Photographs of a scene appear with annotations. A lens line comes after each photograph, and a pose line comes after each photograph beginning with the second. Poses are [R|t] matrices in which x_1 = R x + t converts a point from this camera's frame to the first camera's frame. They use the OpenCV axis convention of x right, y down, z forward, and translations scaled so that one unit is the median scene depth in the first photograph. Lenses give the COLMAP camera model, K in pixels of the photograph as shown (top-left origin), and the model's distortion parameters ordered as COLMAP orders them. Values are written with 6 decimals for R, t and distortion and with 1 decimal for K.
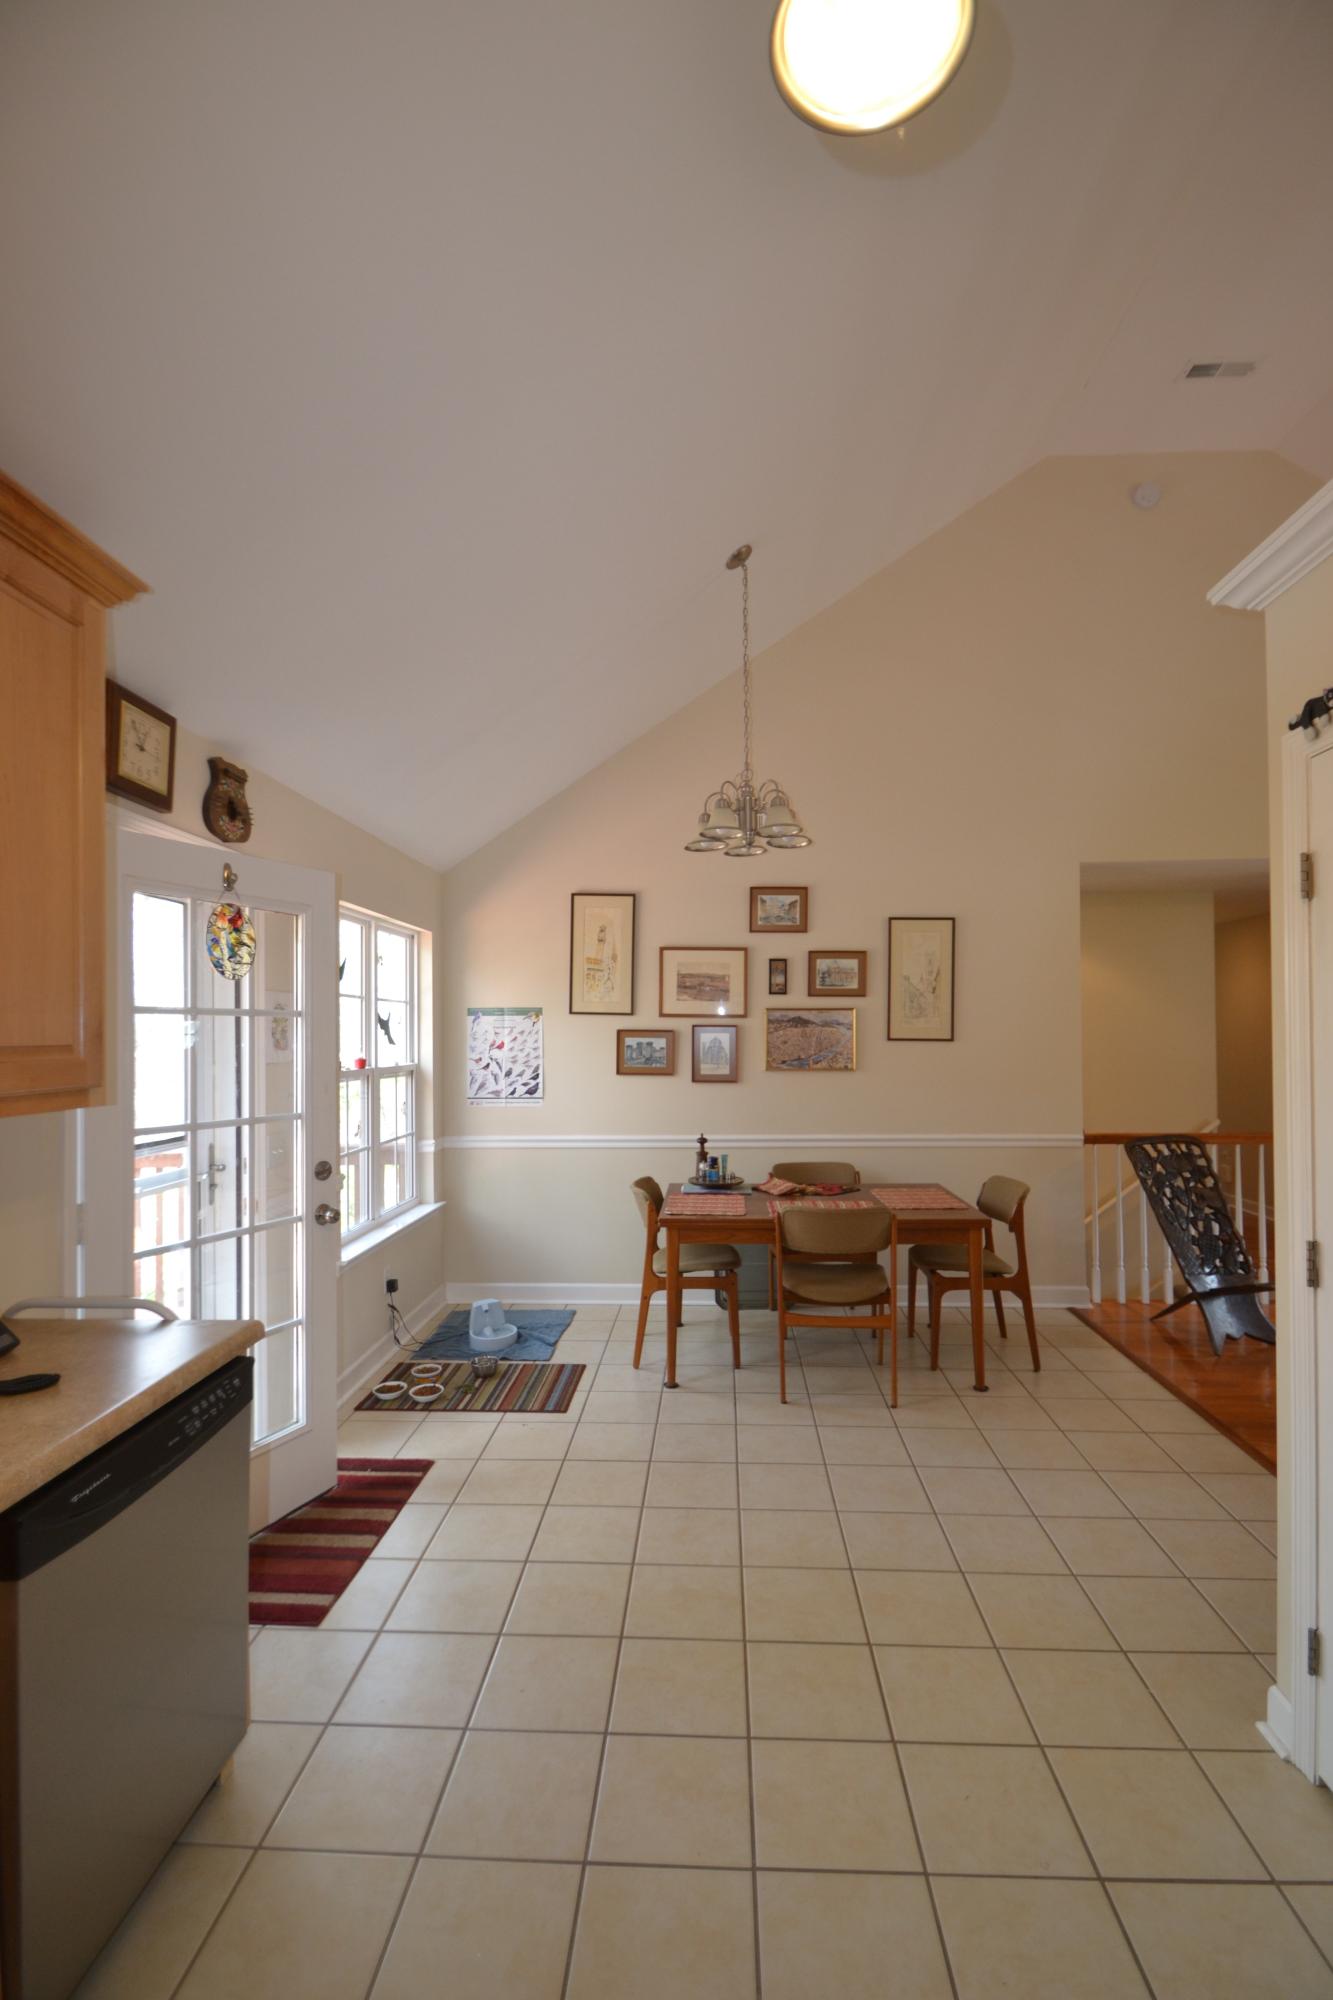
lens RADIAL K [[885.4, 0, 658.7], [0, 885.4, 1032.2], [0, 0, 1]] dist [0.002900, -0.012382]
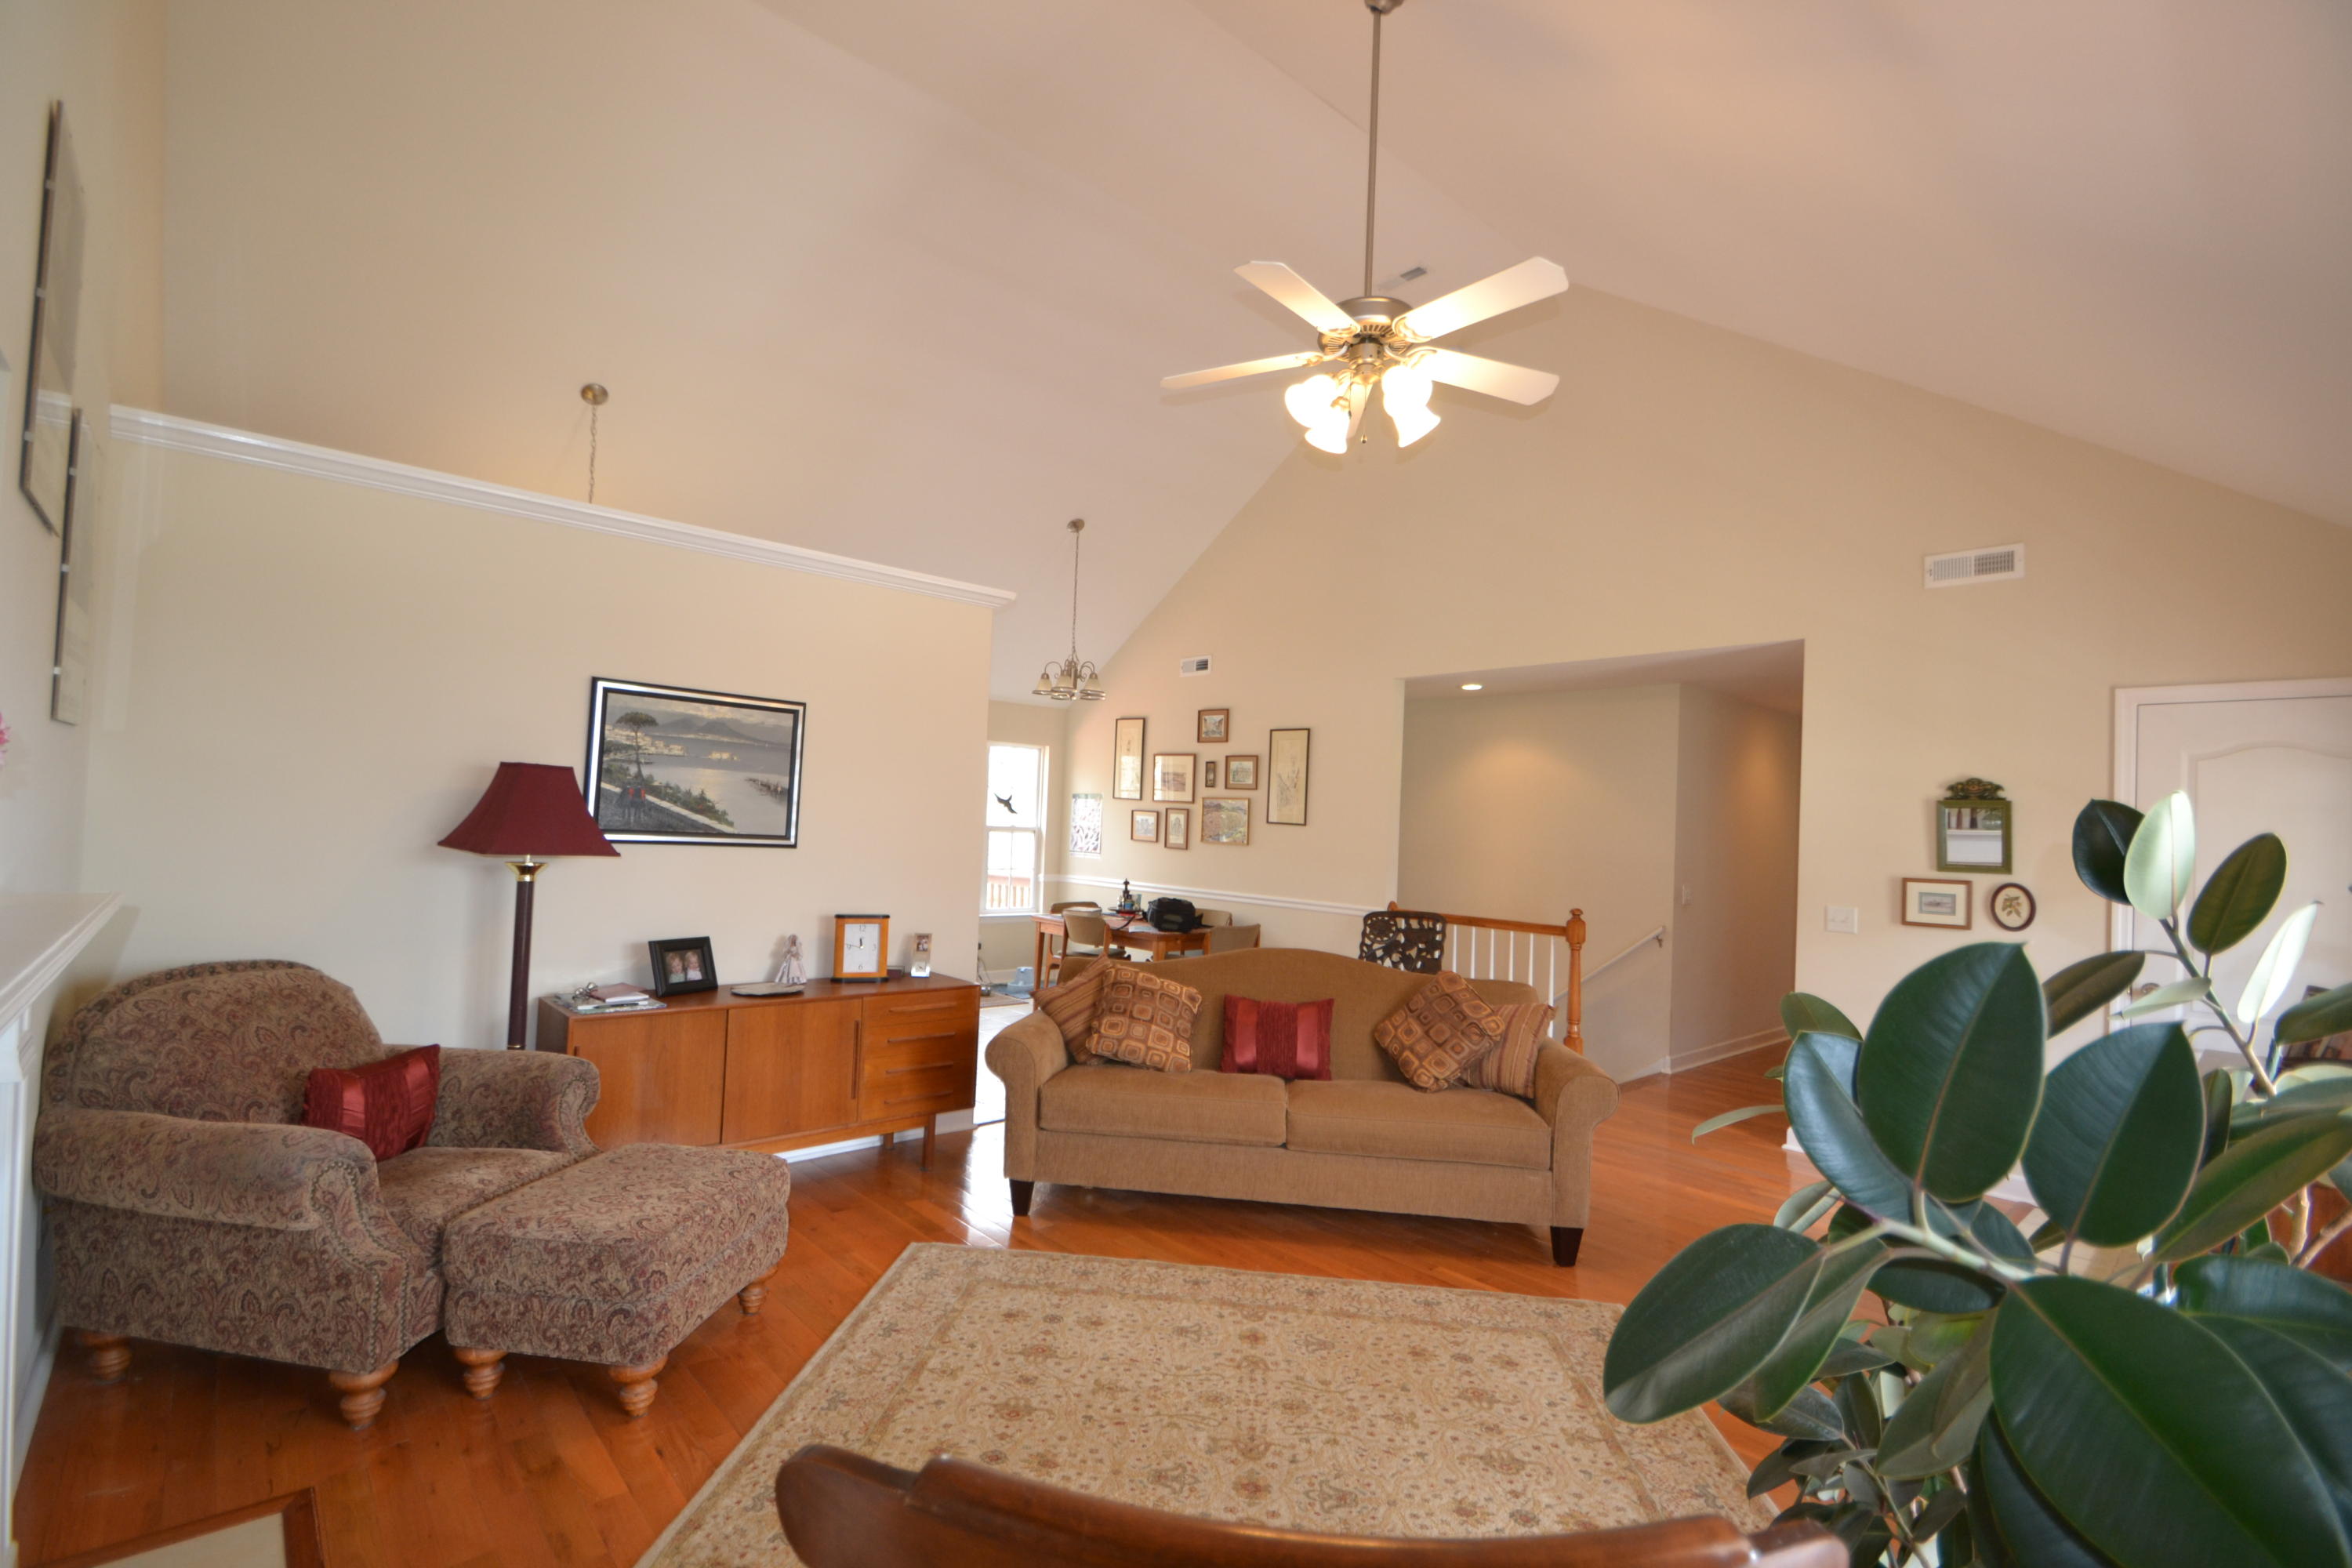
lens RADIAL K [[1041.2, 0, 1147.5], [0, 1041.2, 802.6], [0, 0, 1]] dist [0.002900, -0.012382]
pose [[0.705050, 0.023239, -0.708777, 1.219248], [-0.039556, 0.999196, -0.006587, -0.004252], [0.708054, 0.032681, 0.705402, -0.212915]]
